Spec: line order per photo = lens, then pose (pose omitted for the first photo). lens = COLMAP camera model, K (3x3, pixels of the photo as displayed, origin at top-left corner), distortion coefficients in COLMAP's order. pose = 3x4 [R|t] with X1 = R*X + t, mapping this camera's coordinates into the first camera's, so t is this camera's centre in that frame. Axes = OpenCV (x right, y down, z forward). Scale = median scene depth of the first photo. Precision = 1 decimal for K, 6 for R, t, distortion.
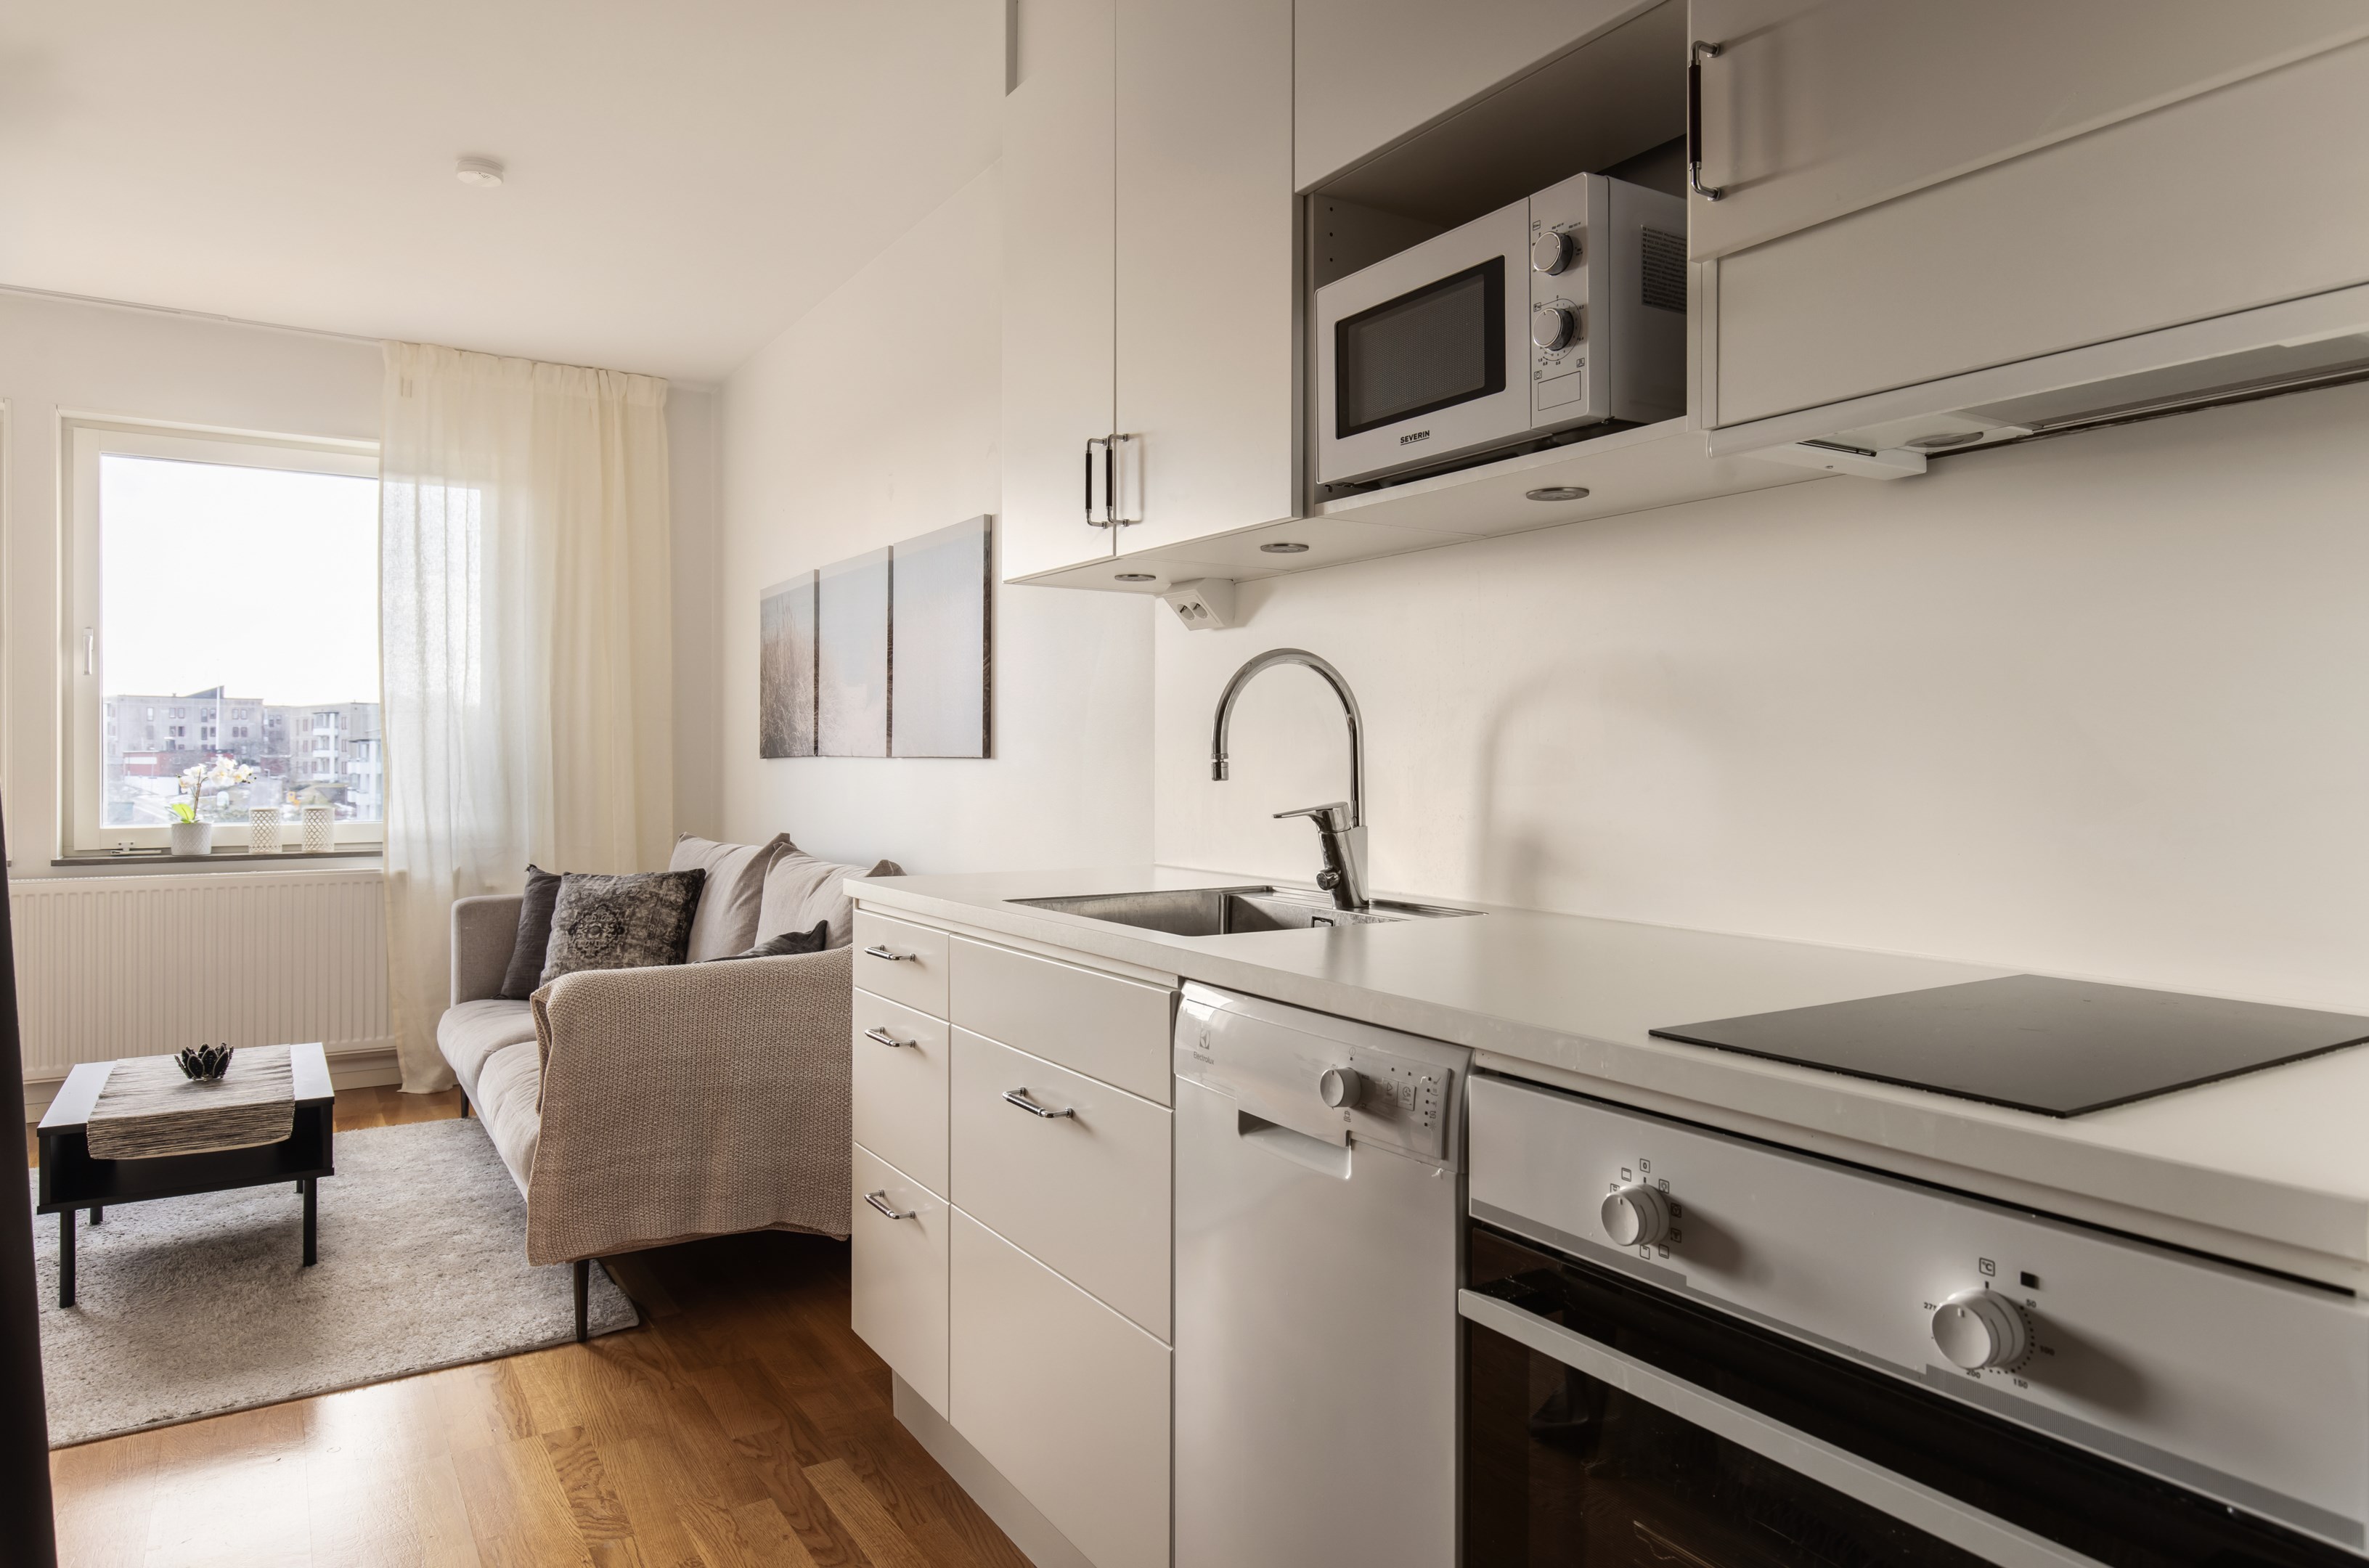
lens RADIAL K [[1443.1, 0, 1189.7], [0, 1443.1, 764.2], [0, 0, 1]] dist [0.005546, -0.002175]
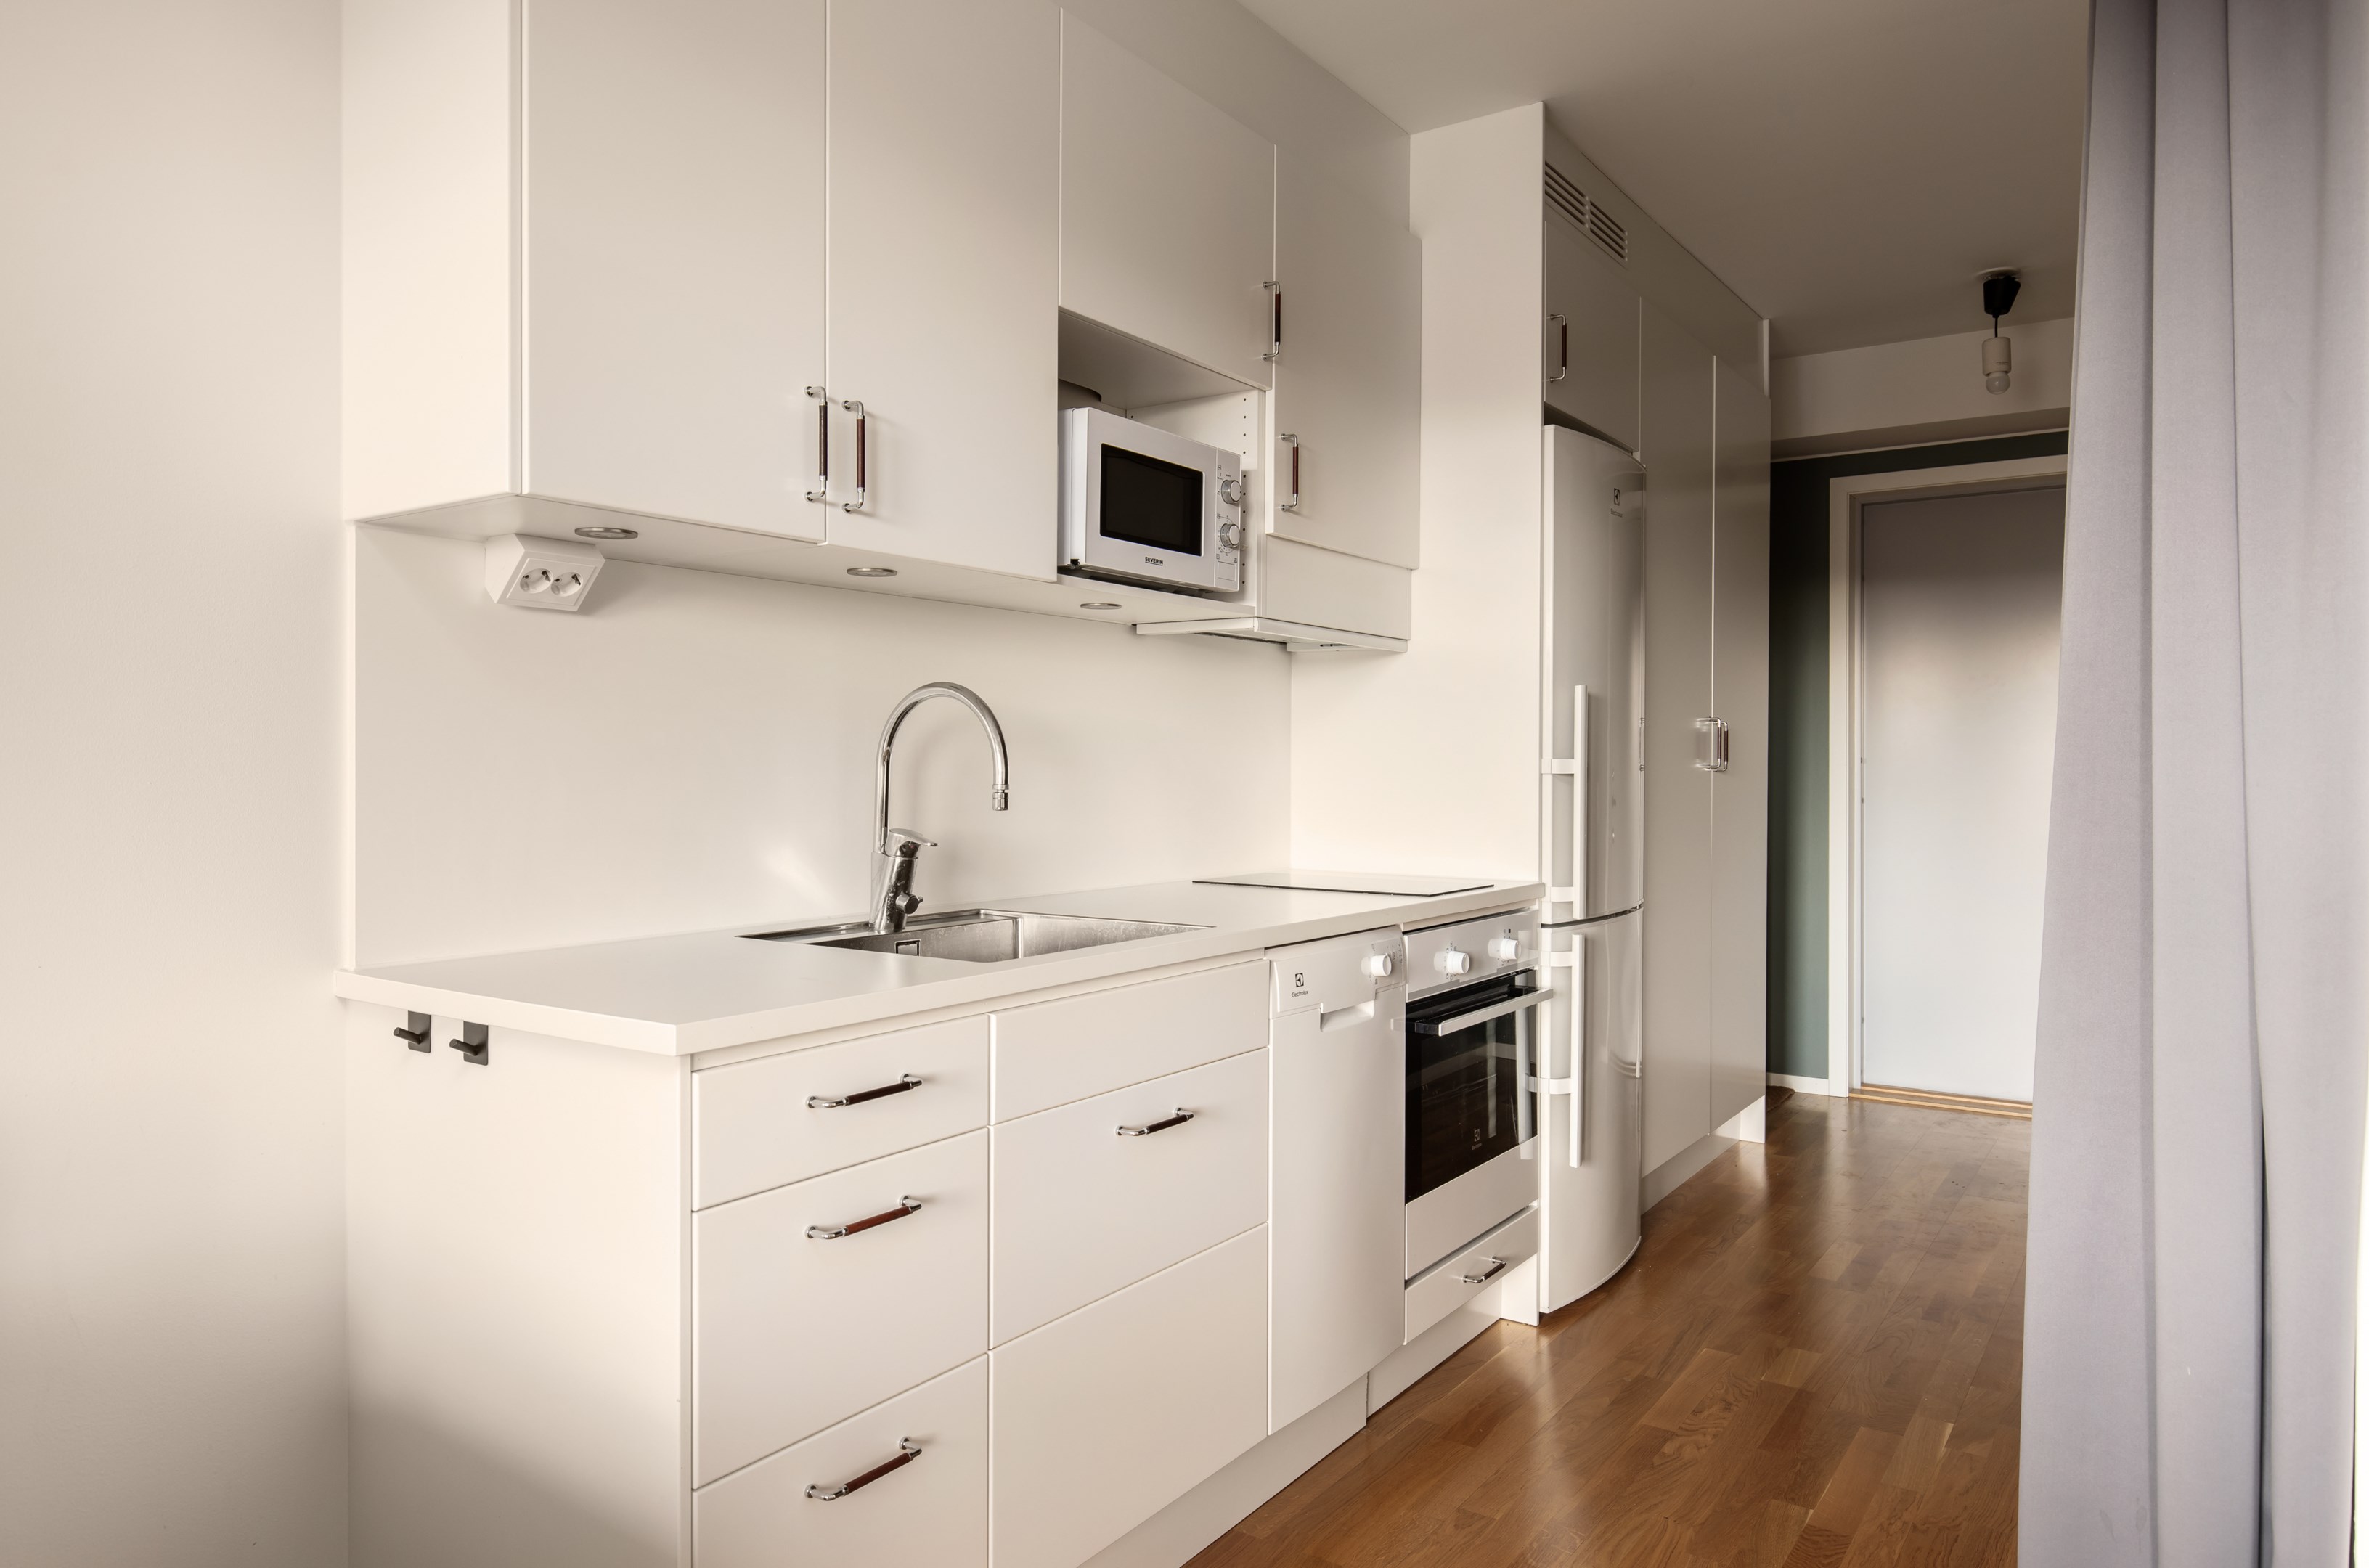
lens RADIAL K [[1516.3, 0, 1185.0], [0, 1516.3, 767.5], [0, 0, 1]] dist [0.006156, 0.000154]
pose [[-0.383710, -0.005882, 0.923435, -0.473832], [0.000298, 0.999979, 0.006494, -0.011902], [-0.923454, 0.002767, -0.383700, 0.589228]]
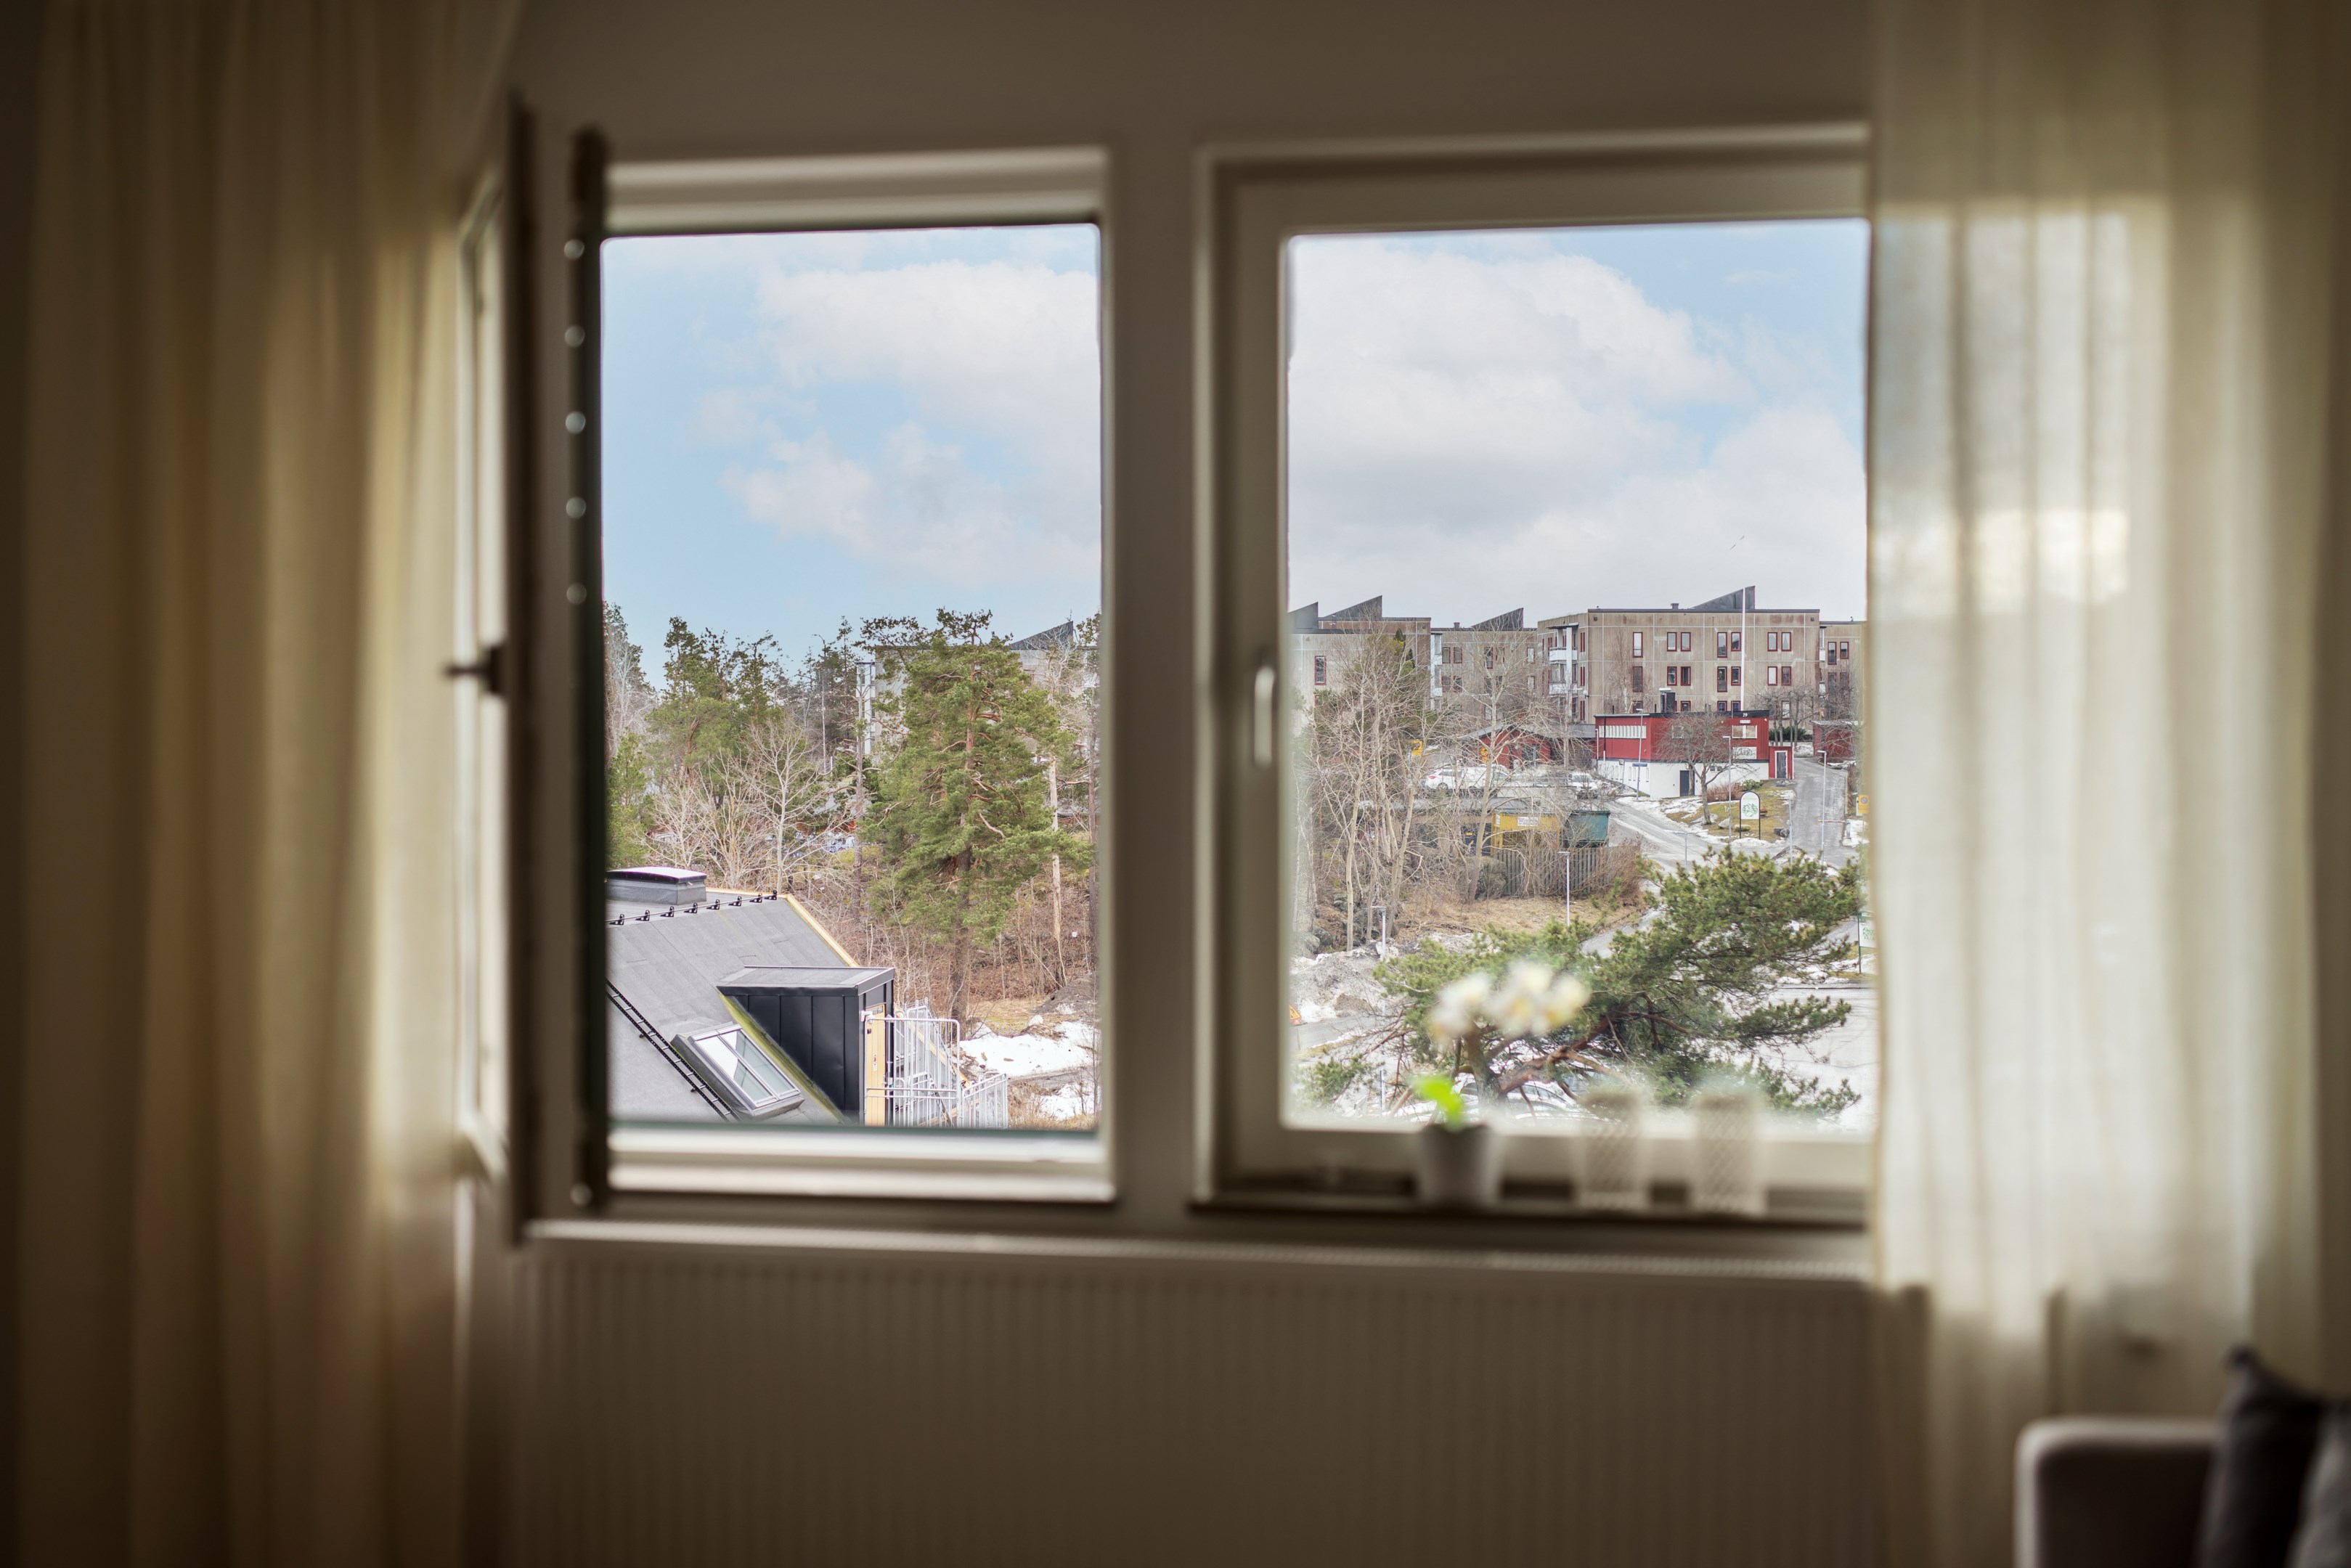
lens RADIAL K [[3276.2, 0, 1175.5], [0, 3276.2, 784.0], [0, 0, 1]] dist [0.019193, -0.024635]
pose [[0.721792, 0.011363, -0.692017, -0.117516], [-0.000960, 0.999881, 0.015417, -0.073278], [0.692110, -0.010463, 0.721717, 0.300955]]
